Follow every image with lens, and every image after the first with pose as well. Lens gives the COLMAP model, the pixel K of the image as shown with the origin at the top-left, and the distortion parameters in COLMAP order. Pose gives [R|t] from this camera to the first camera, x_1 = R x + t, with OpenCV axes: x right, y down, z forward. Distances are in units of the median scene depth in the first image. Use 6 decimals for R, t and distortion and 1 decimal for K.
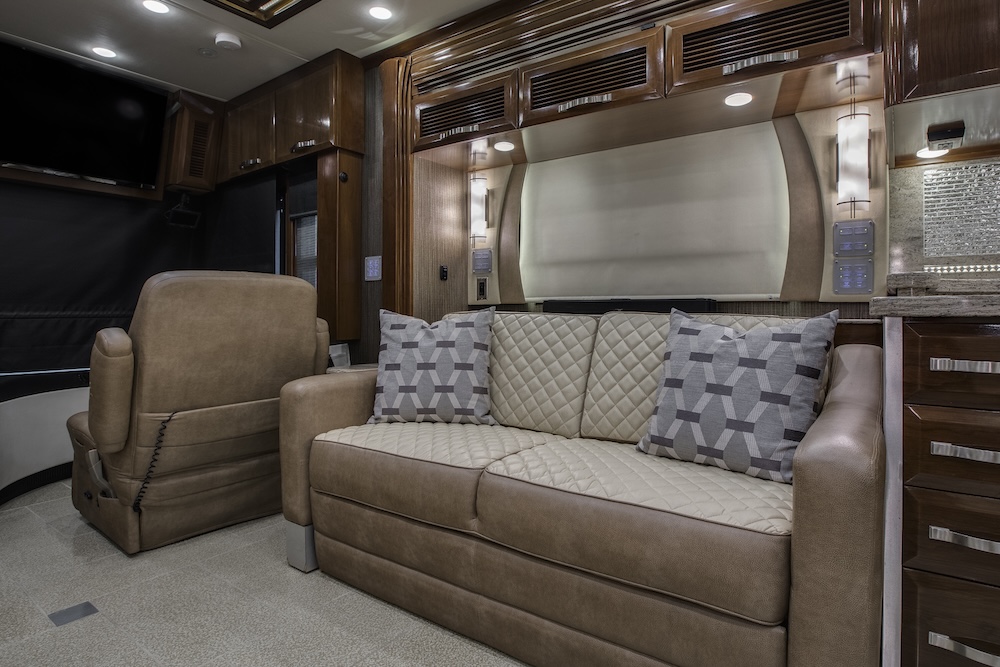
lens RADIAL K [[531.8, 0, 503.0], [0, 531.8, 316.1], [0, 0, 1]] dist [-0.054581, 0.000099]
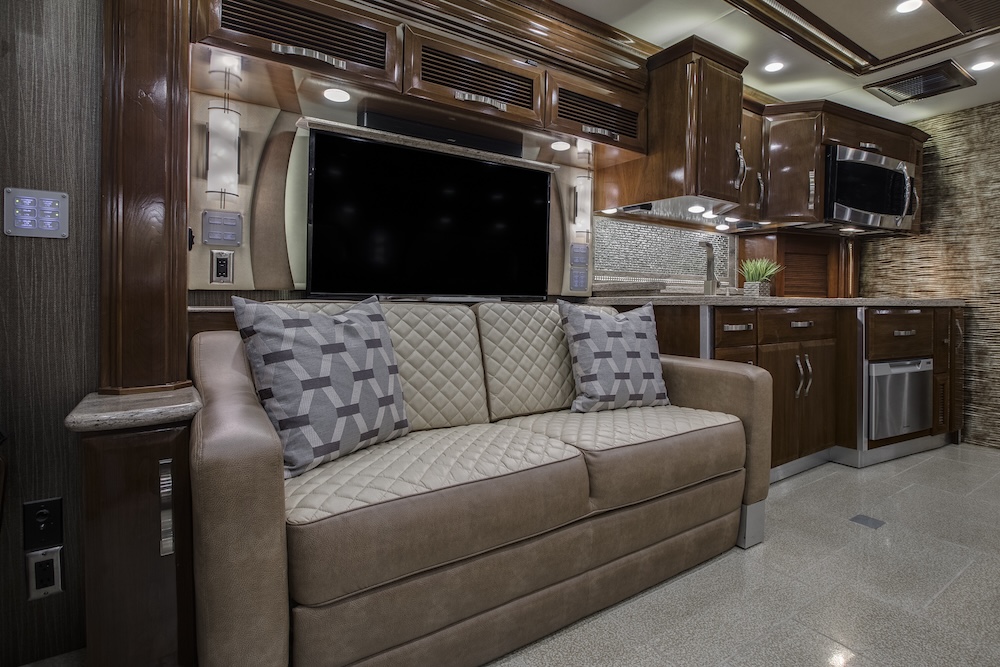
lens RADIAL K [[515.9, 0, 549.8], [0, 515.9, 300.3], [0, 0, 1]] dist [-0.046327, 0.020054]
pose [[0.322925, 0.004850, 0.946412, -0.781167], [0.000295, 0.999986, -0.005225, -0.006076], [-0.946425, 0.001967, 0.322919, 0.554204]]
